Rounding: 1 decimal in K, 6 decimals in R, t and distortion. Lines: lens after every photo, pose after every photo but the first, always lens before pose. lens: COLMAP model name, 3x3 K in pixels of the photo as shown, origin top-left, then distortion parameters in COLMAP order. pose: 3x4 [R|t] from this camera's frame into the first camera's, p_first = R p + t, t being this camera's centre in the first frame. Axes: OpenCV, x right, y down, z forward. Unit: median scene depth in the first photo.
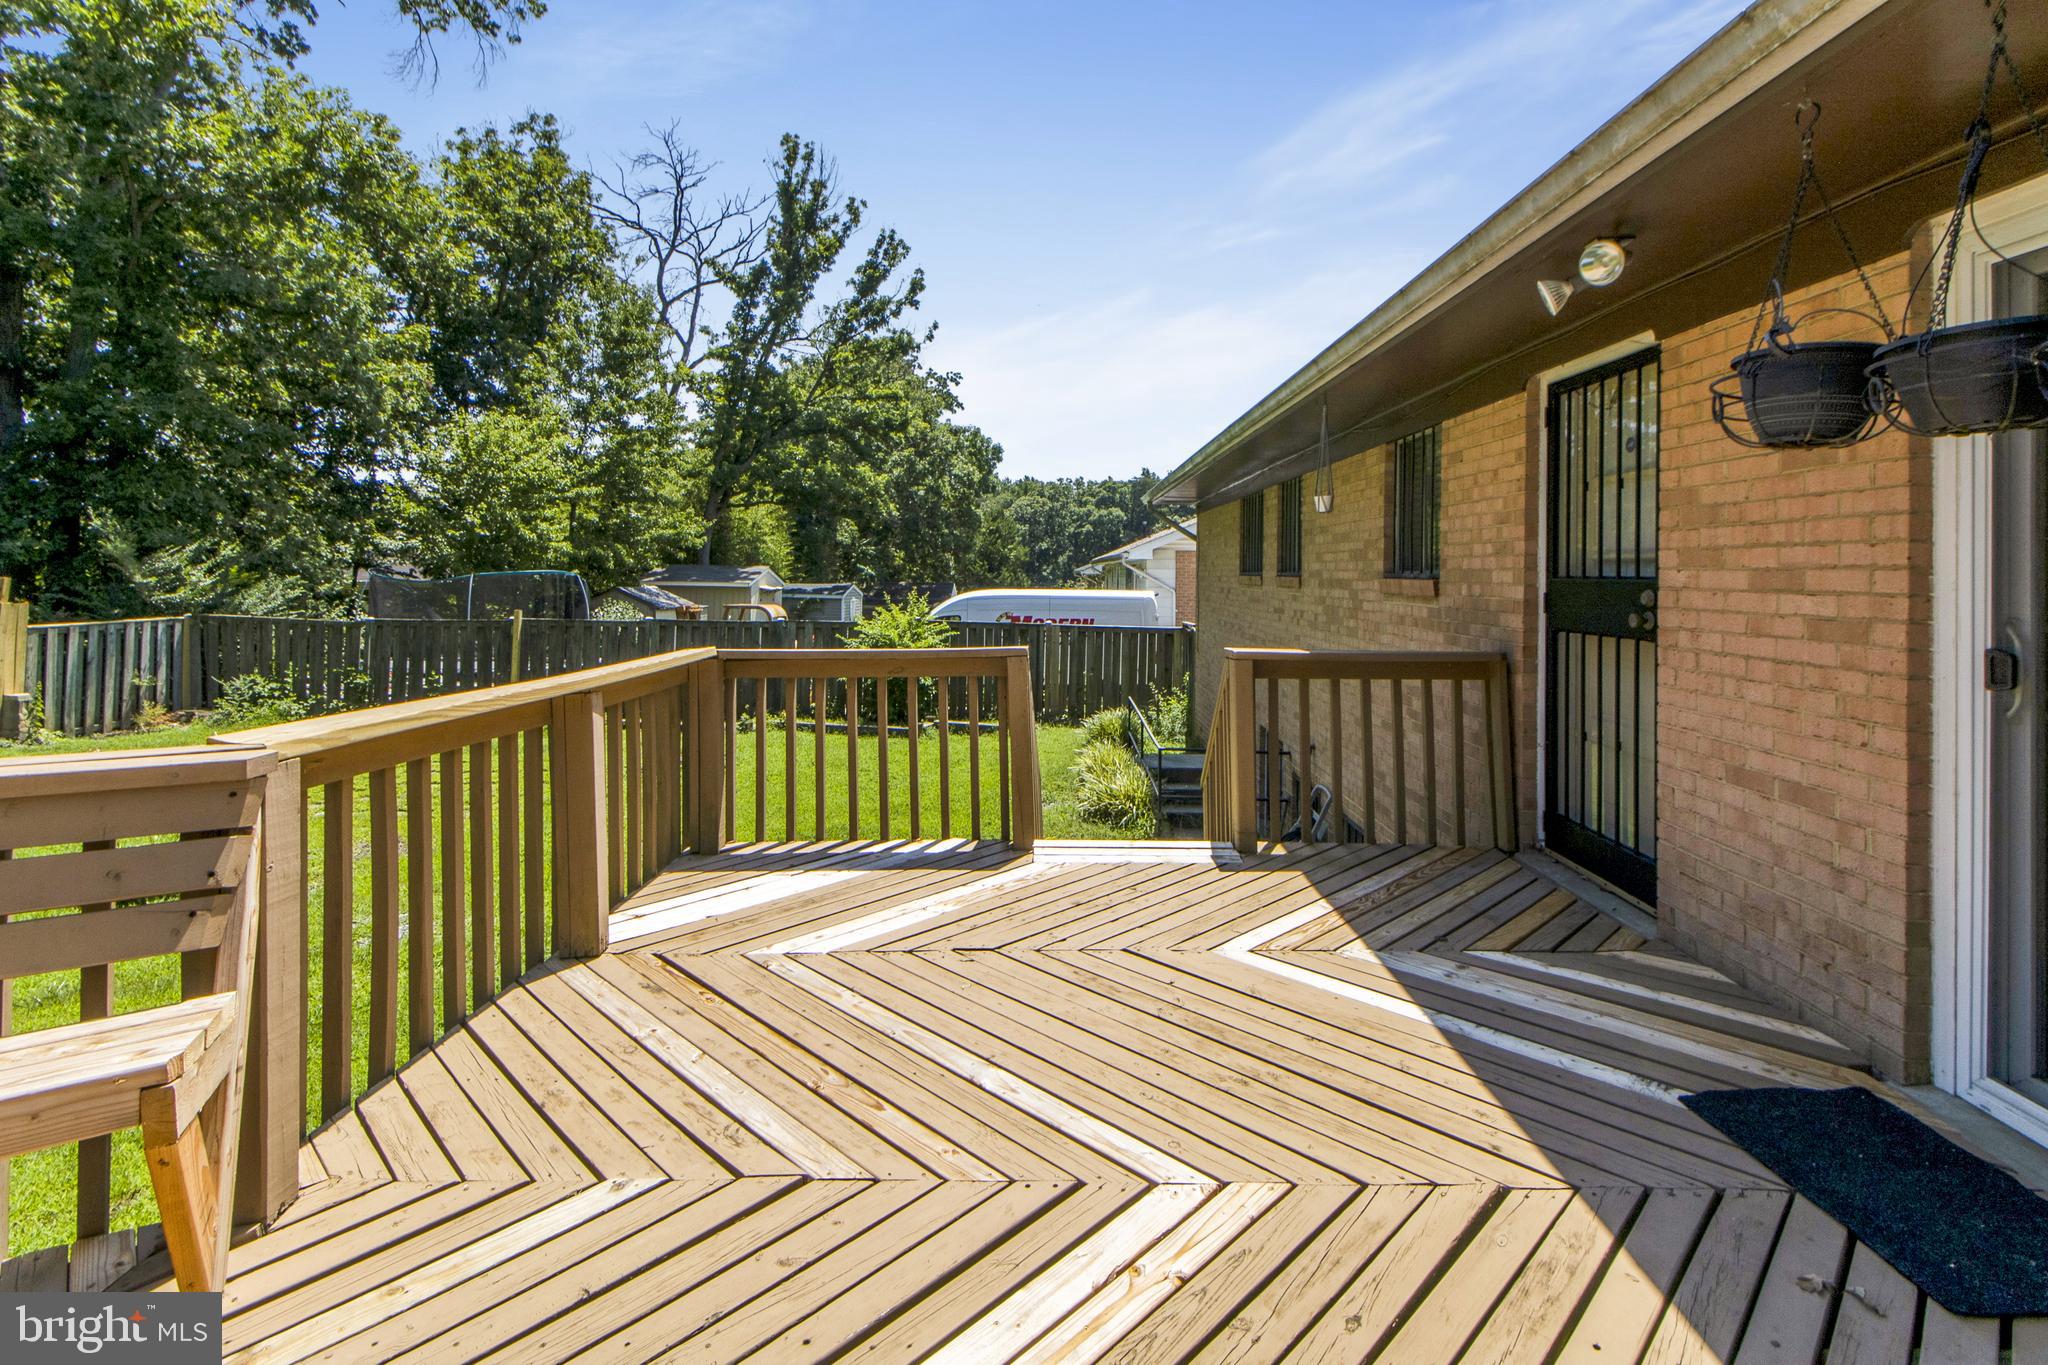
lens RADIAL K [[946.4, 0, 1039.3], [0, 946.4, 586.1], [0, 0, 1]] dist [0.018392, -0.012178]
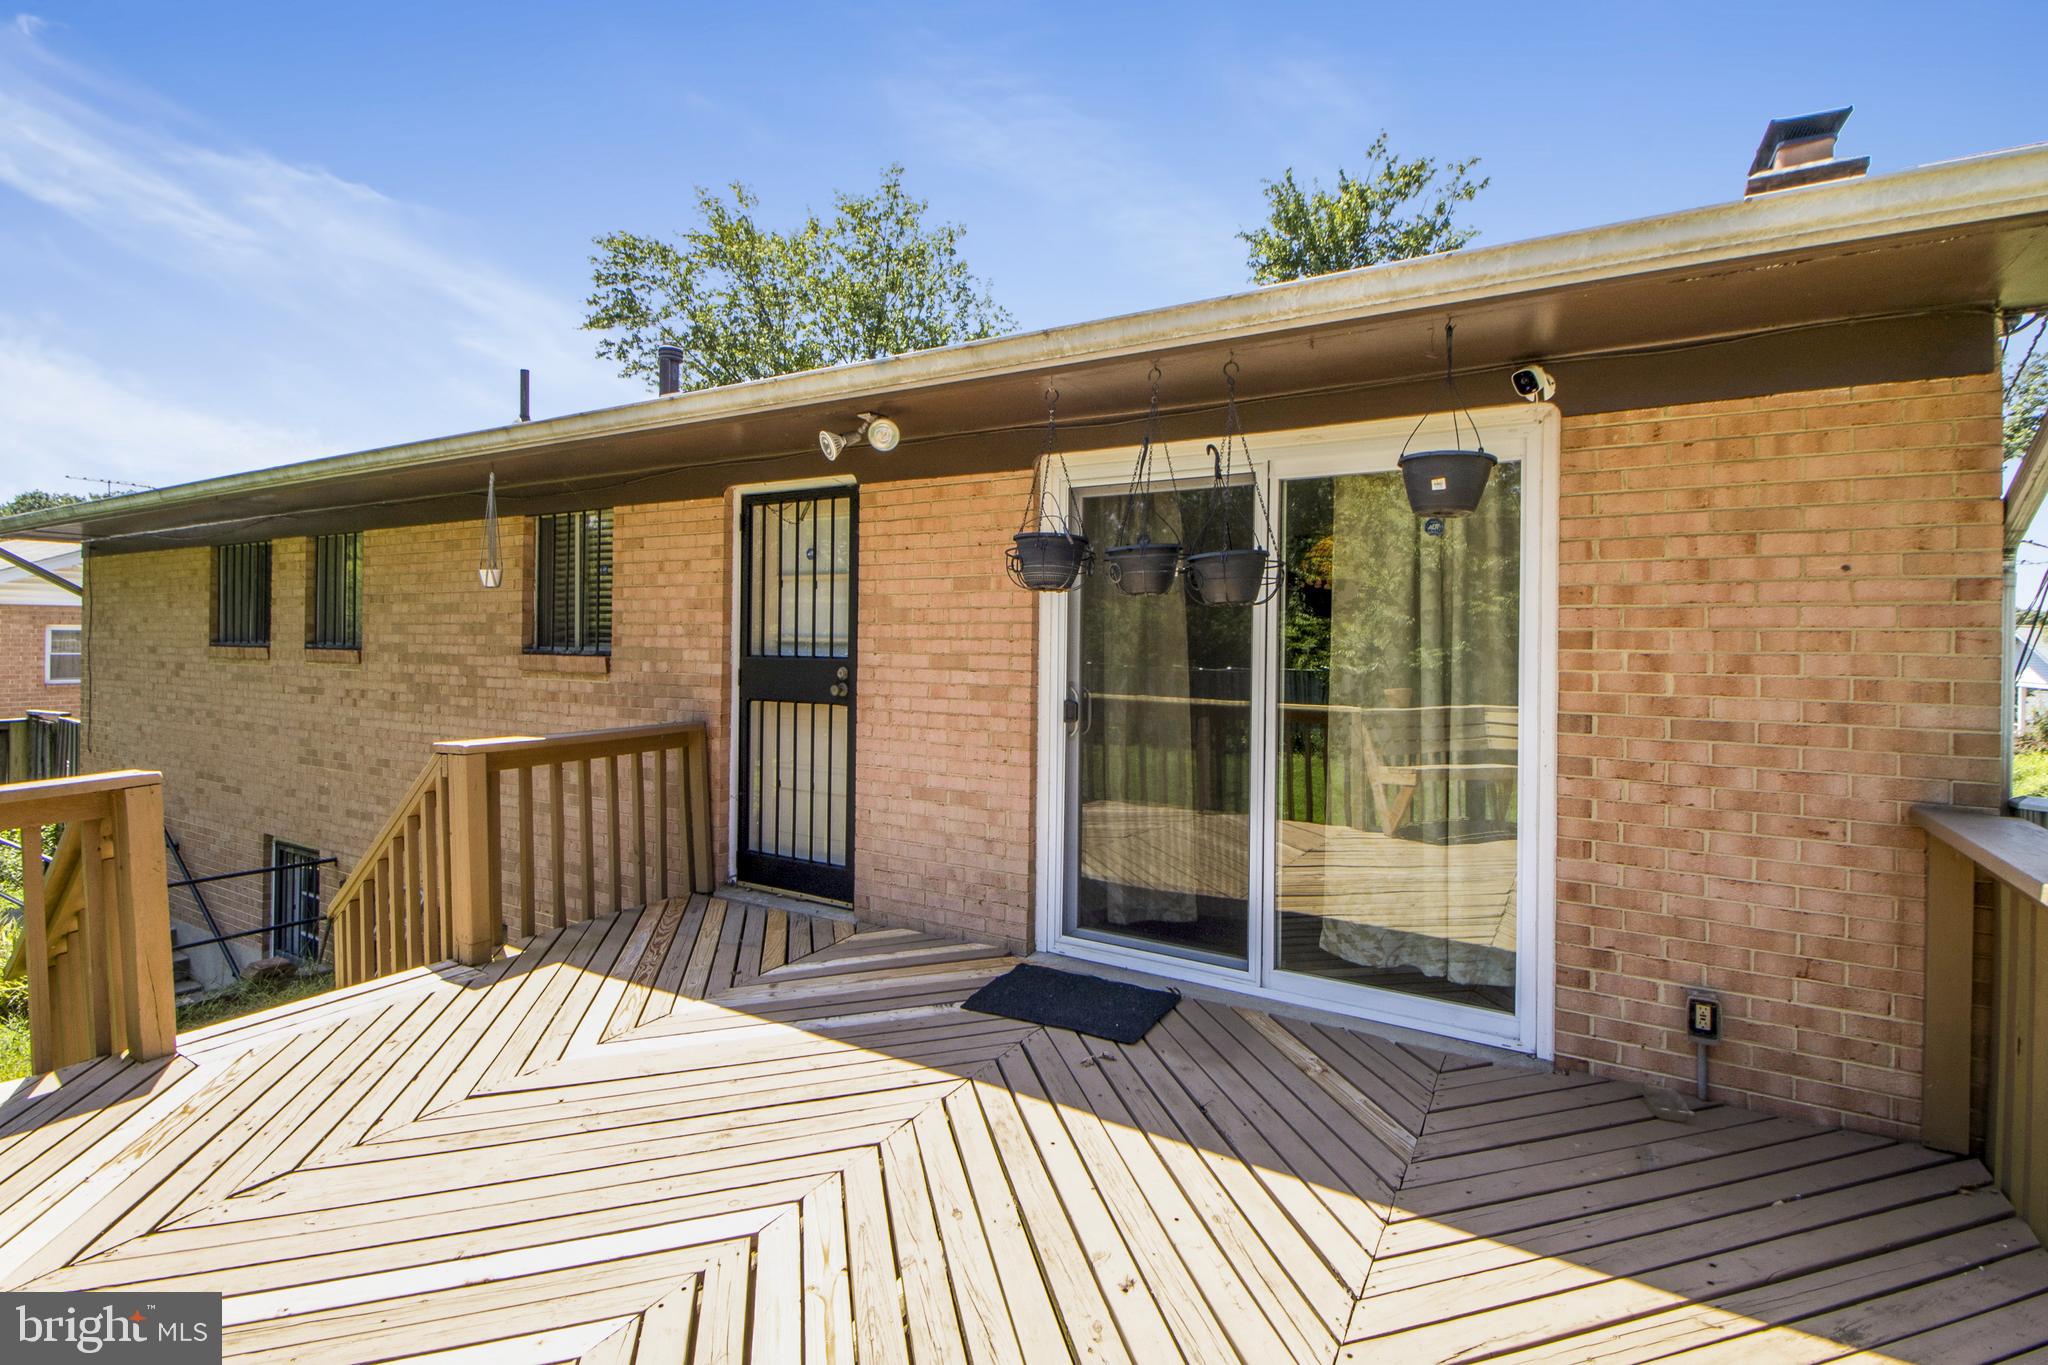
lens RADIAL K [[929.1, 0, 1065.2], [0, 929.1, 661.5], [0, 0, 1]] dist [0.009190, -0.011122]
pose [[0.481160, -0.026640, 0.876228, -0.410679], [0.009677, 0.999639, 0.025077, -0.038649], [-0.876579, -0.003587, 0.481244, 0.108488]]
